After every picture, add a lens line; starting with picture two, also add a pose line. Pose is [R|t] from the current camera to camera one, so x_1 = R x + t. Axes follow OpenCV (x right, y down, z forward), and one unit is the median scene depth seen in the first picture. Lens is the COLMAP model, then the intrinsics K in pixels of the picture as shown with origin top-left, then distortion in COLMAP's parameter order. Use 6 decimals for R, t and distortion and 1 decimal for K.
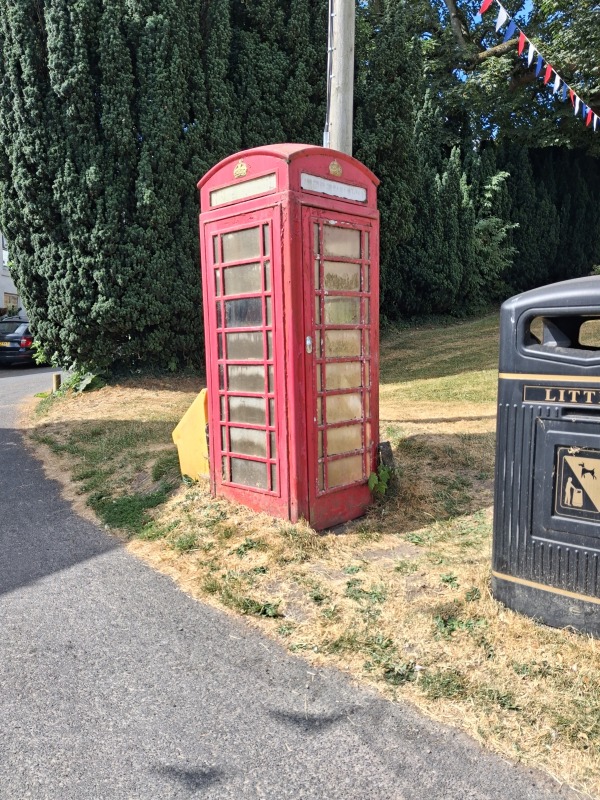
lens RADIAL K [[610.2, 0, 277.8], [0, 610.2, 411.7], [0, 0, 1]] dist [0.020258, -0.005062]
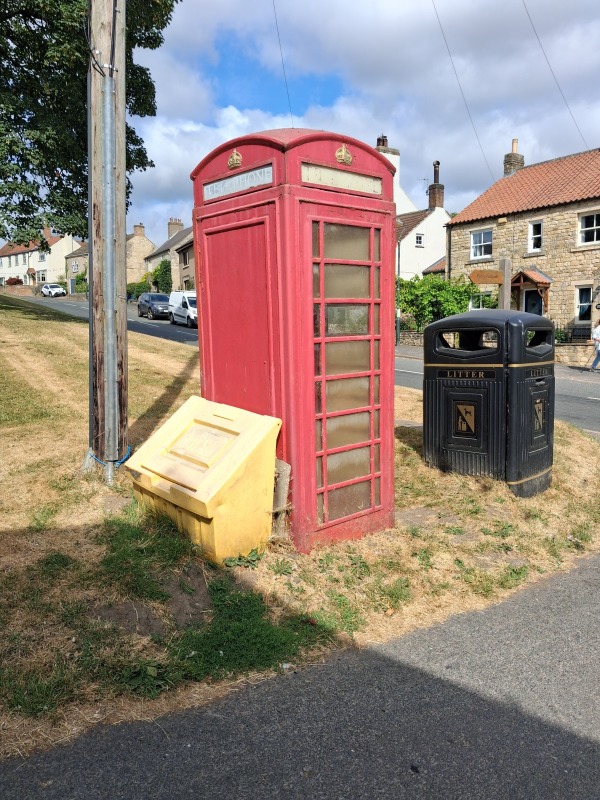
lens RADIAL K [[615.6, 0, 296.9], [0, 615.6, 420.8], [0, 0, 1]] dist [0.006437, 0.001614]
pose [[0.074487, -0.133258, 0.988278, -0.942845], [0.143432, 0.982158, 0.121622, -0.136691], [-0.986853, 0.132692, 0.092272, 0.999218]]
